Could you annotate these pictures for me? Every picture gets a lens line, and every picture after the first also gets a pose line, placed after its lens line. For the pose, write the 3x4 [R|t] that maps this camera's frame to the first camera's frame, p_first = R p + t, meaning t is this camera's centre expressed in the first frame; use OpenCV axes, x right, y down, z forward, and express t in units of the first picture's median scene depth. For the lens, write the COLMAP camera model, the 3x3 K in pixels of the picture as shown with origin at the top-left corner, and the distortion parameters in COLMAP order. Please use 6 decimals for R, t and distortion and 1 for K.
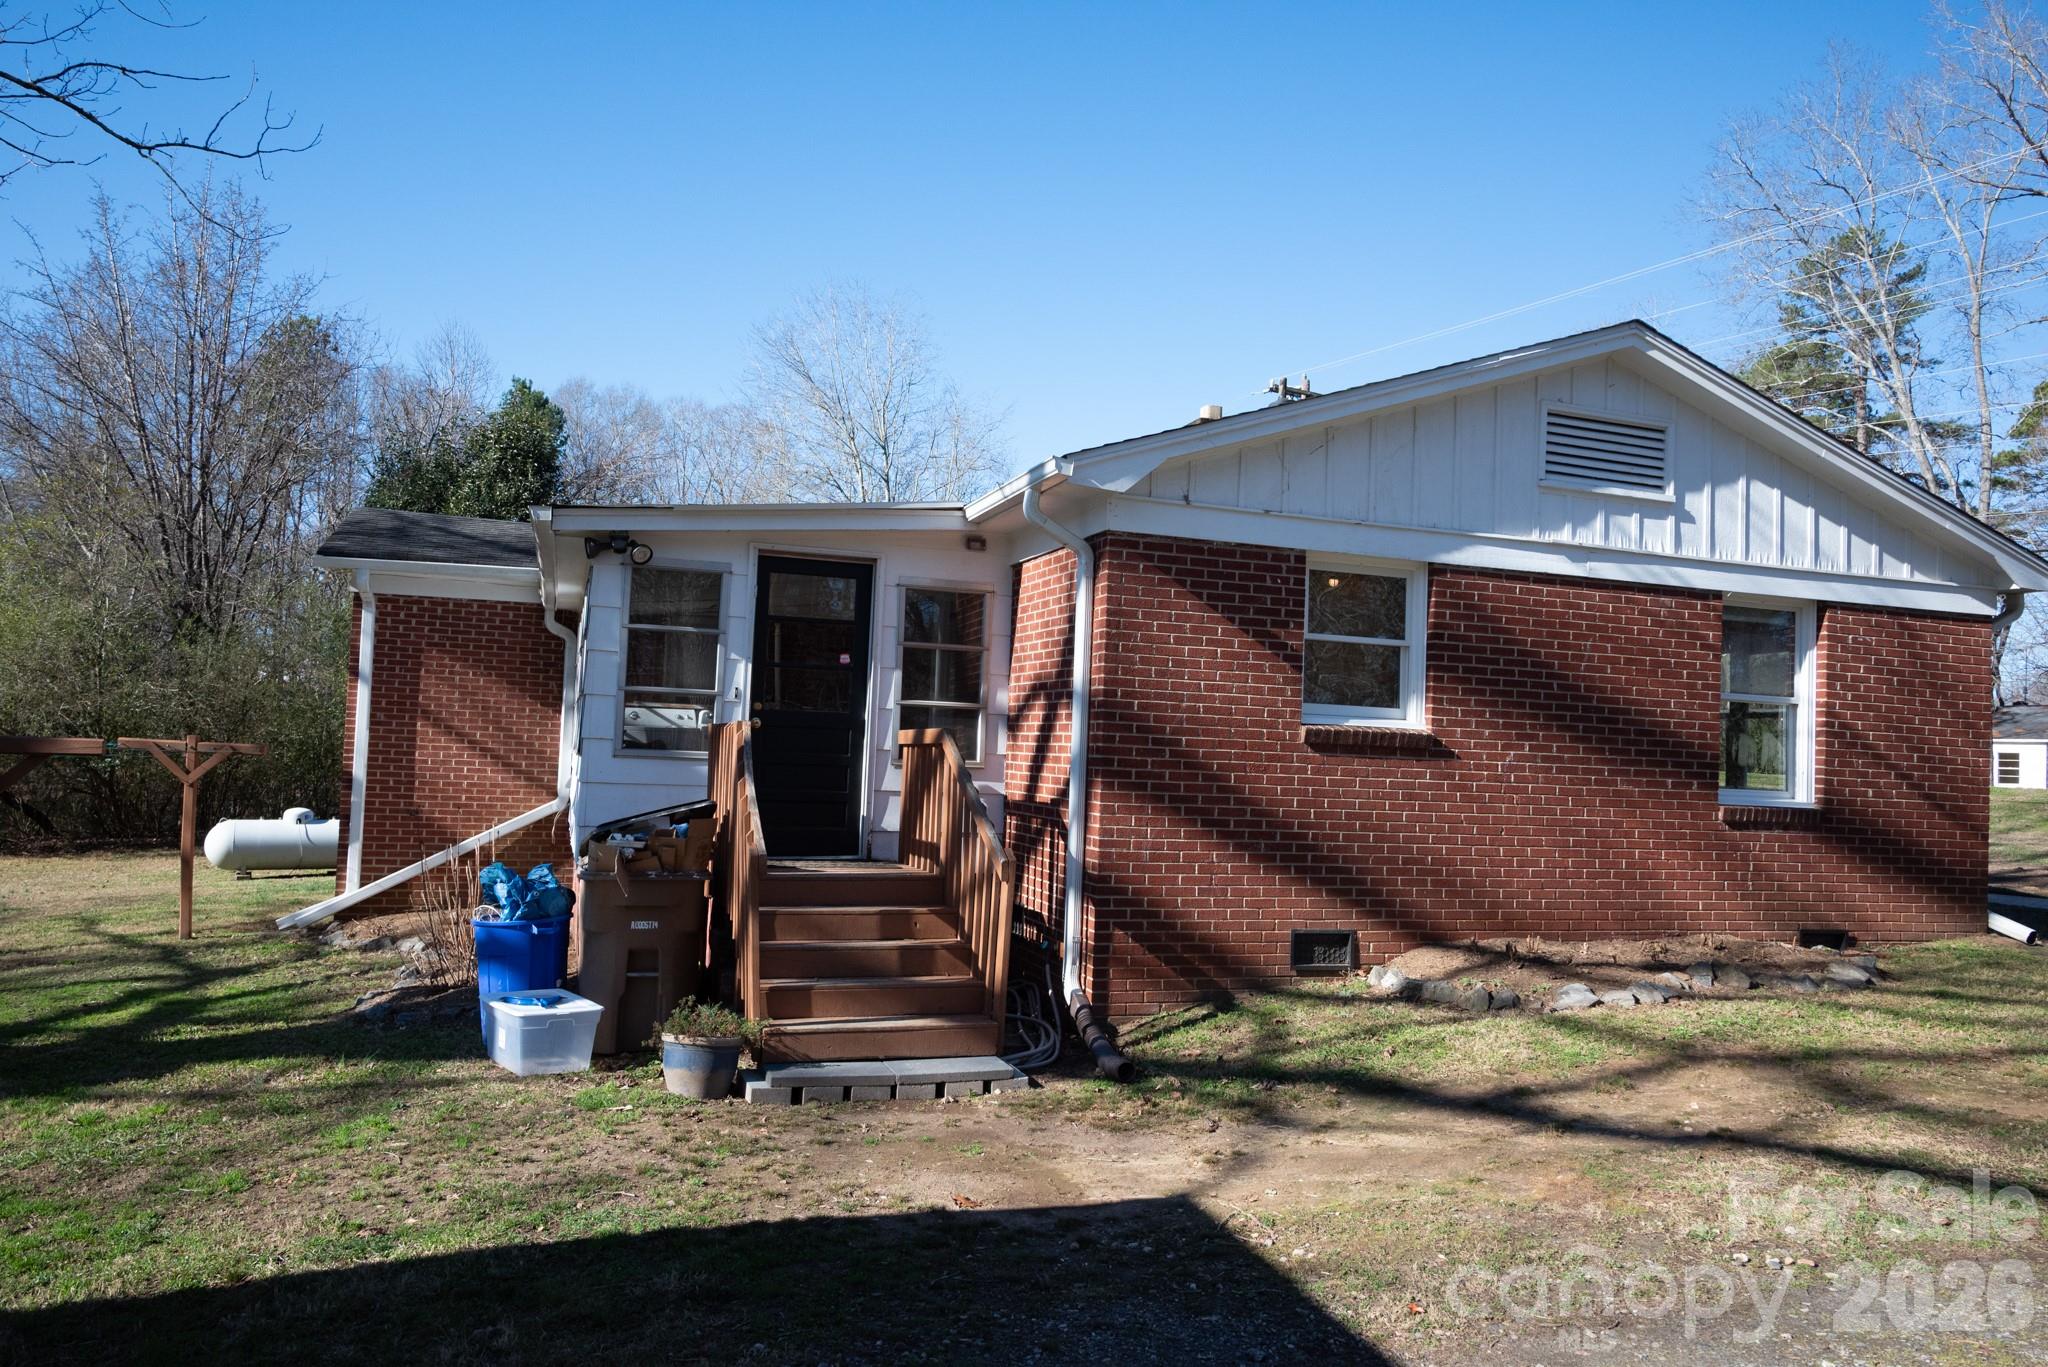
lens RADIAL K [[1385.0, 0, 1029.7], [0, 1385.0, 686.8], [0, 0, 1]] dist [-0.002666, -0.000413]
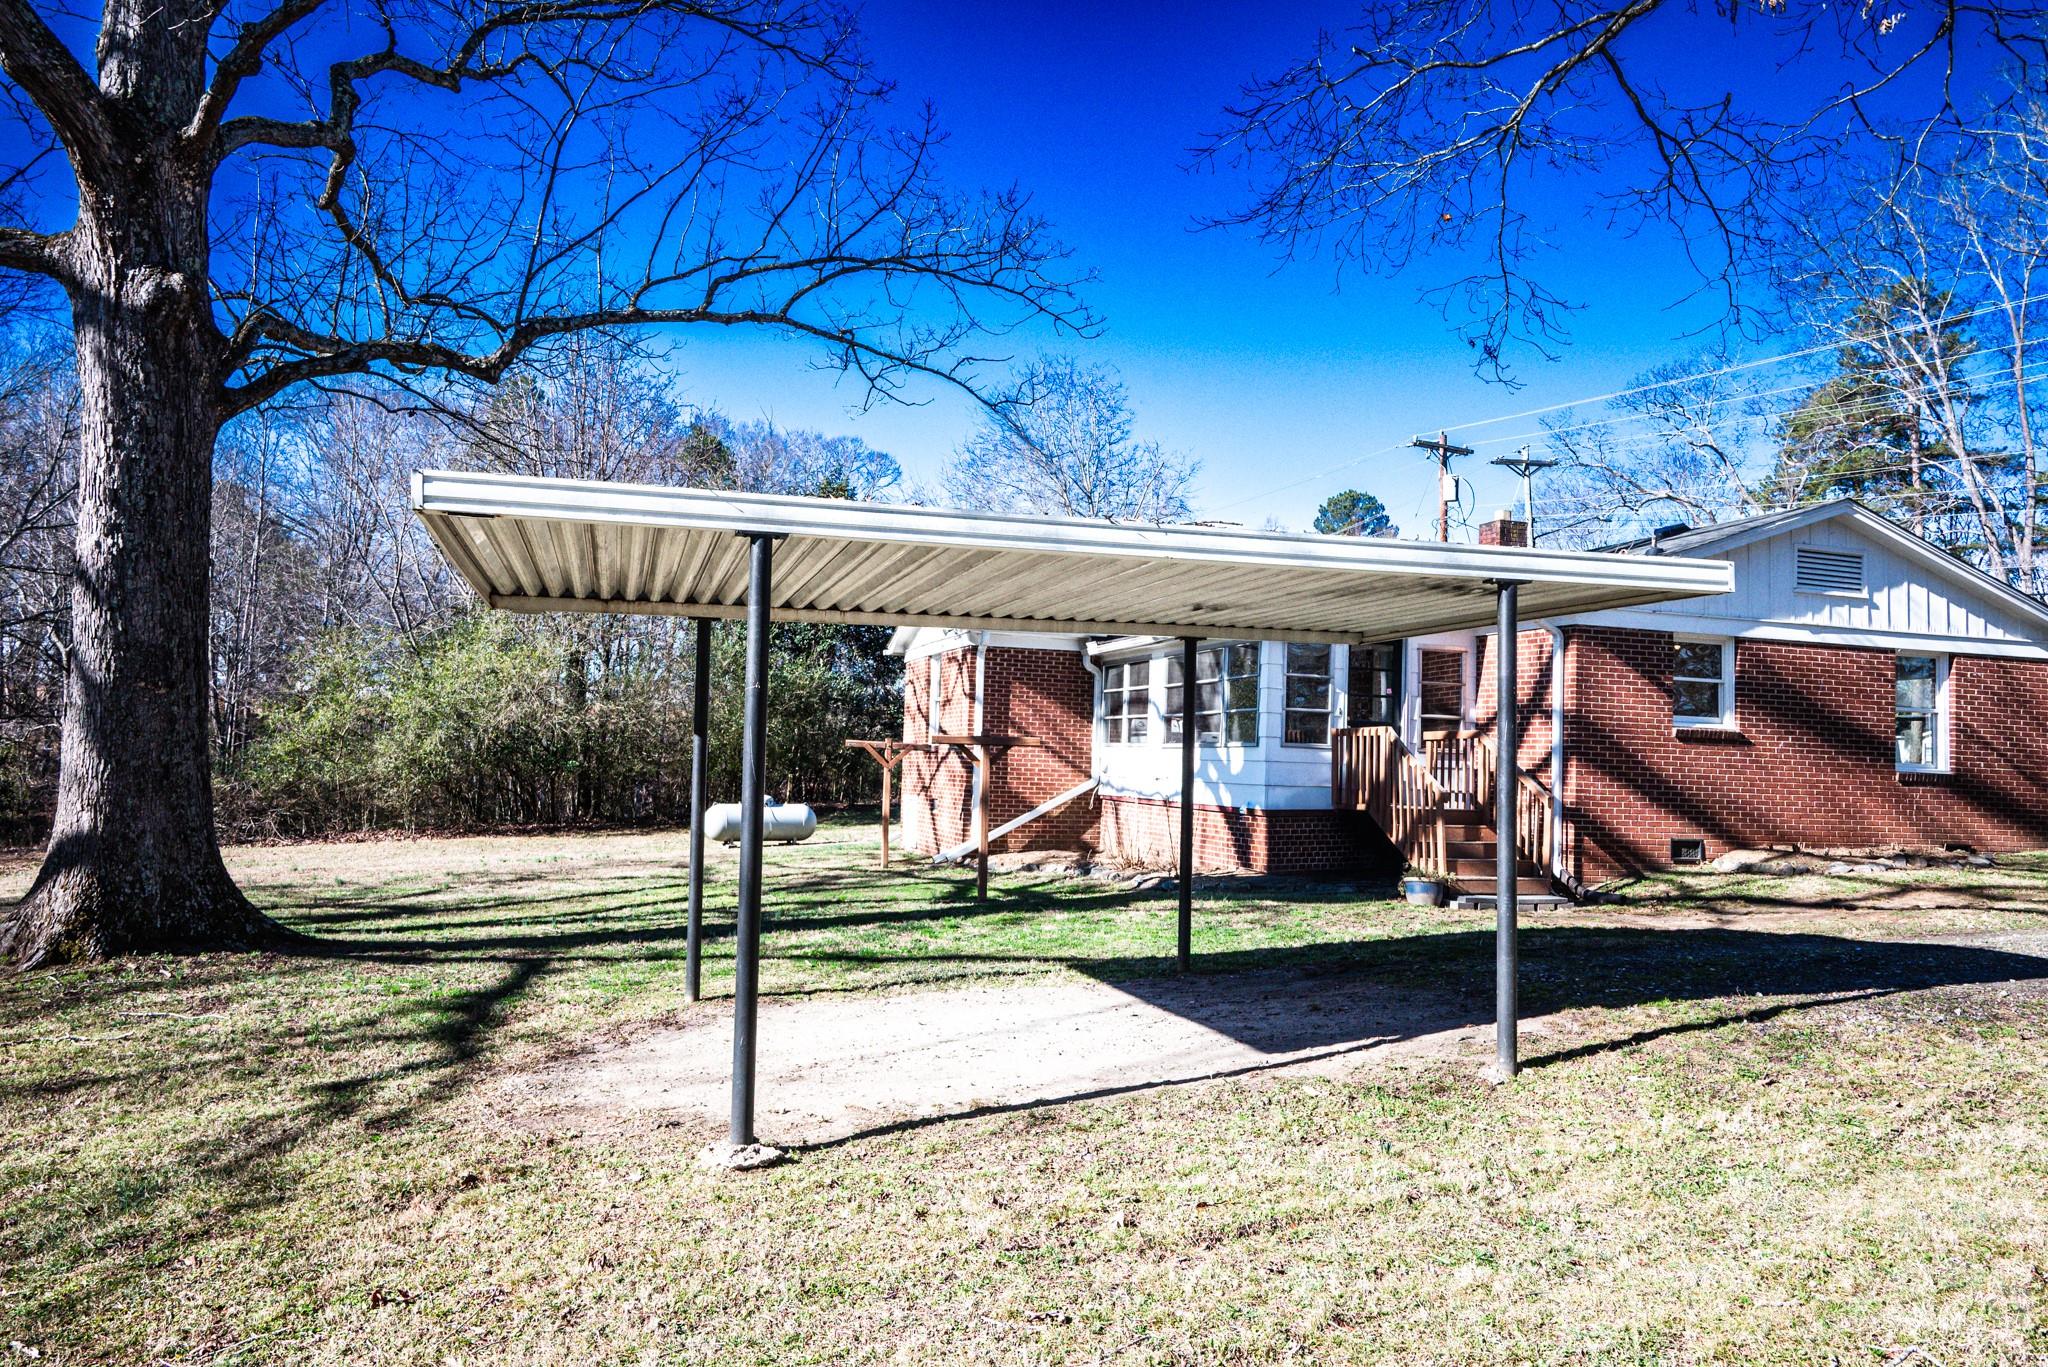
lens RADIAL K [[1385.0, 0, 1021.8], [0, 1385.0, 674.3], [0, 0, 1]] dist [-0.002666, -0.000413]
pose [[0.999698, -0.007556, -0.023404, -0.578304], [0.007253, 0.999889, -0.012999, -0.023155], [0.023499, 0.012826, 0.999642, -0.791854]]
